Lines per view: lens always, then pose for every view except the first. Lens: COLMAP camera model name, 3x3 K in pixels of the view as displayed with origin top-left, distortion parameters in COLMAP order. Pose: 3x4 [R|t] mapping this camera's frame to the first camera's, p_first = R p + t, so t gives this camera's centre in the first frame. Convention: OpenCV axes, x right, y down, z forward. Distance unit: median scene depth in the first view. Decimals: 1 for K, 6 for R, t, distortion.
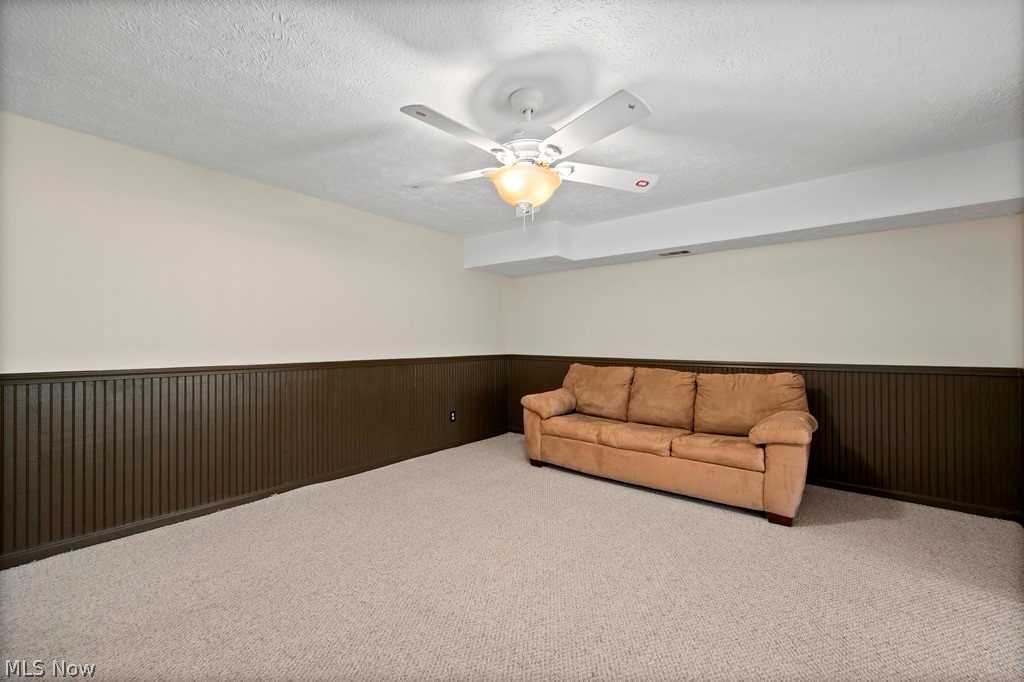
lens RADIAL K [[412.9, 0, 506.5], [0, 412.9, 338.4], [0, 0, 1]] dist [0.009481, 0.000101]
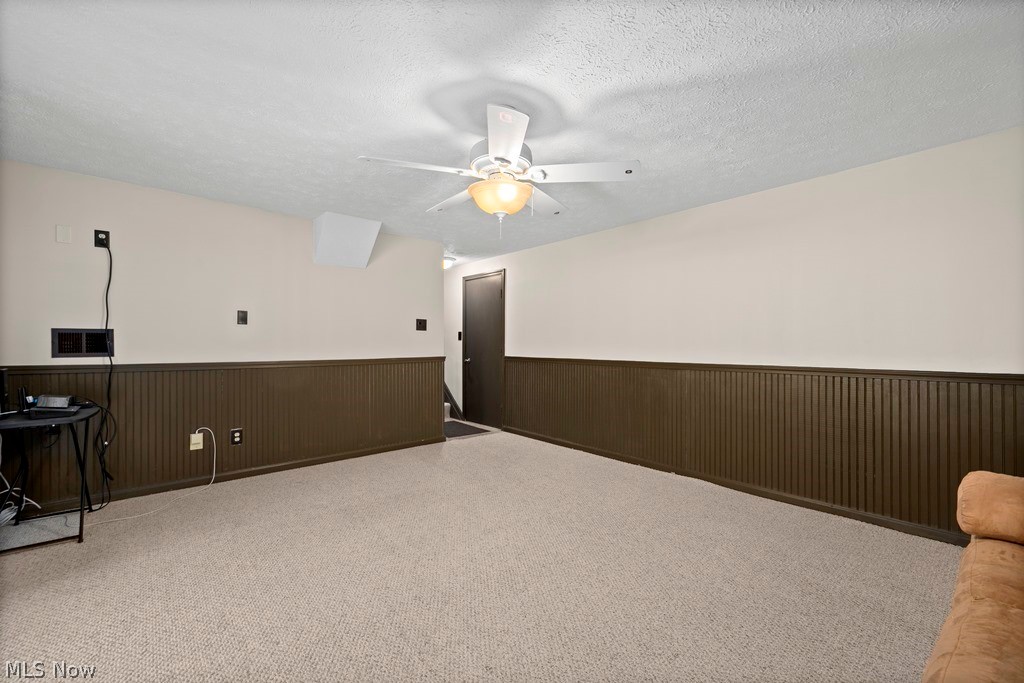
lens RADIAL K [[412.9, 0, 507.3], [0, 412.9, 344.4], [0, 0, 1]] dist [0.009481, 0.000101]
pose [[-0.179797, 0.004748, -0.983692, 0.709135], [0.010582, 0.999940, 0.002892, 0.003313], [0.983647, -0.009890, -0.179836, 0.781023]]
